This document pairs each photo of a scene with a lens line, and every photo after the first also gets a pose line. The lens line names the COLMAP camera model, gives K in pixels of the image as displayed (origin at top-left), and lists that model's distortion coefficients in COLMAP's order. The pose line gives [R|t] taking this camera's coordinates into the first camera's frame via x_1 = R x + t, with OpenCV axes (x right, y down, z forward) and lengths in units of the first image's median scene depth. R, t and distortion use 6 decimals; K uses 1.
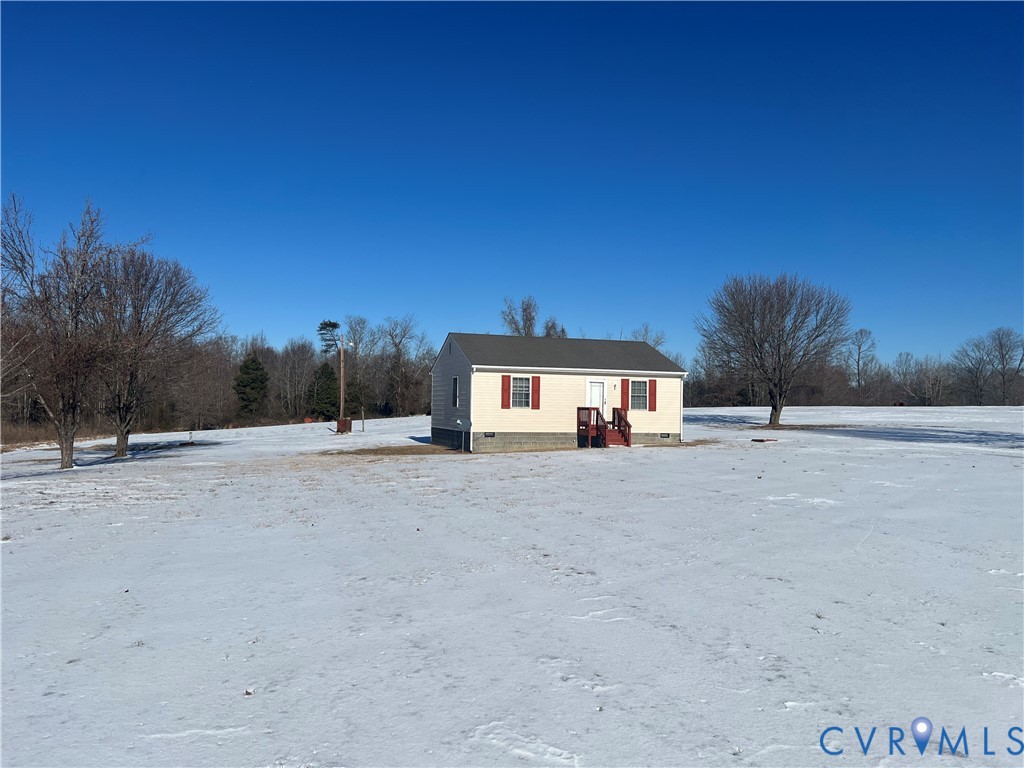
lens RADIAL K [[769.6, 0, 519.6], [0, 769.6, 384.0], [0, 0, 1]] dist [0.055992, -0.065645]
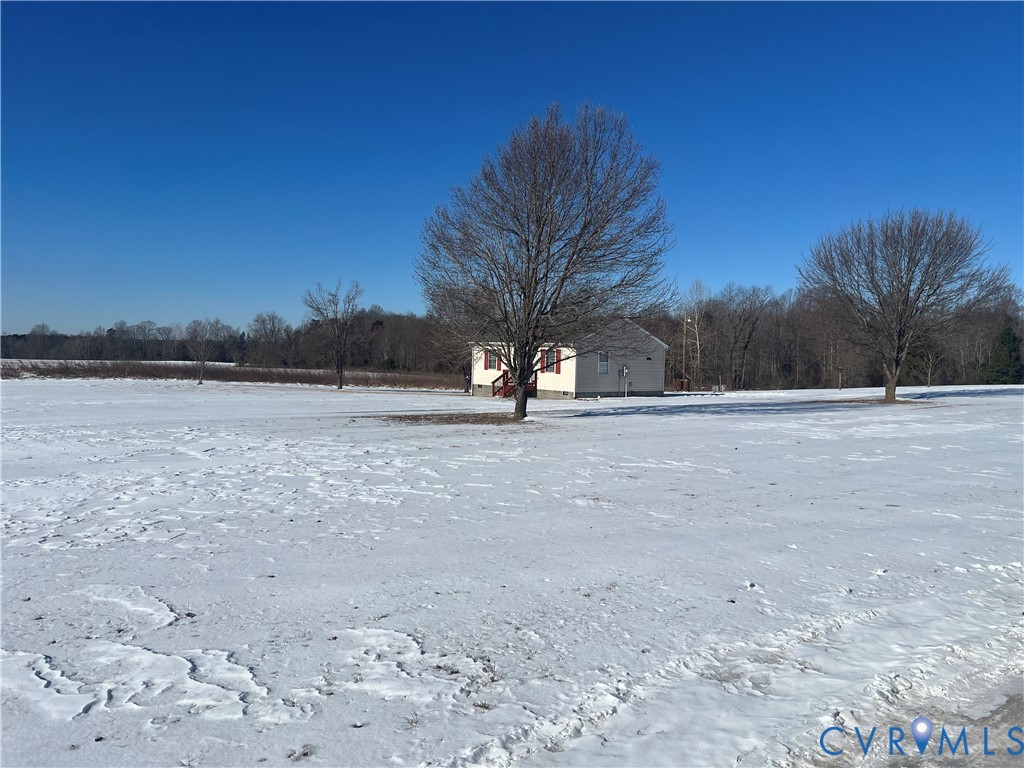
lens RADIAL K [[769.6, 0, 516.6], [0, 769.6, 383.8], [0, 0, 1]] dist [0.055992, -0.065645]
pose [[0.344485, 0.028569, -0.938357, 1.339556], [0.003588, 0.999489, 0.031747, 0.010979], [0.938785, -0.014303, 0.344207, 0.491770]]
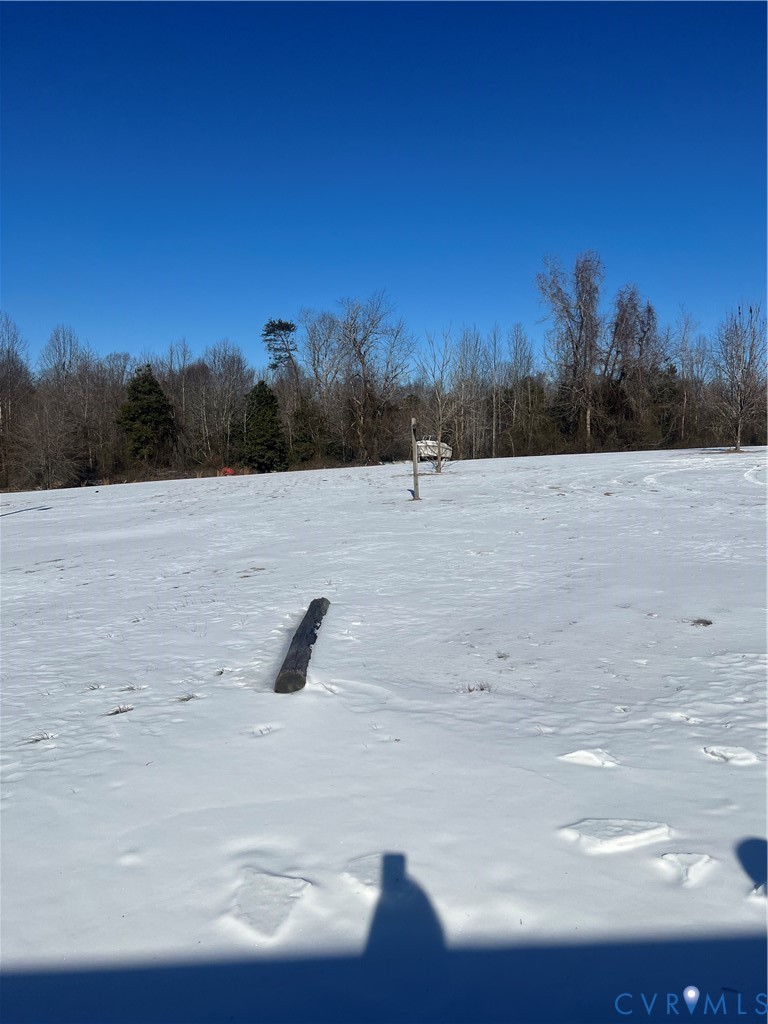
lens RADIAL K [[769.6, 0, 393.1], [0, 769.6, 519.6], [0, 0, 1]] dist [0.055992, -0.065645]
pose [[0.970708, 0.008763, -0.240101, 0.039617], [0.020740, 0.992548, 0.120074, 0.041560], [0.239364, -0.121536, 0.963293, 1.342688]]
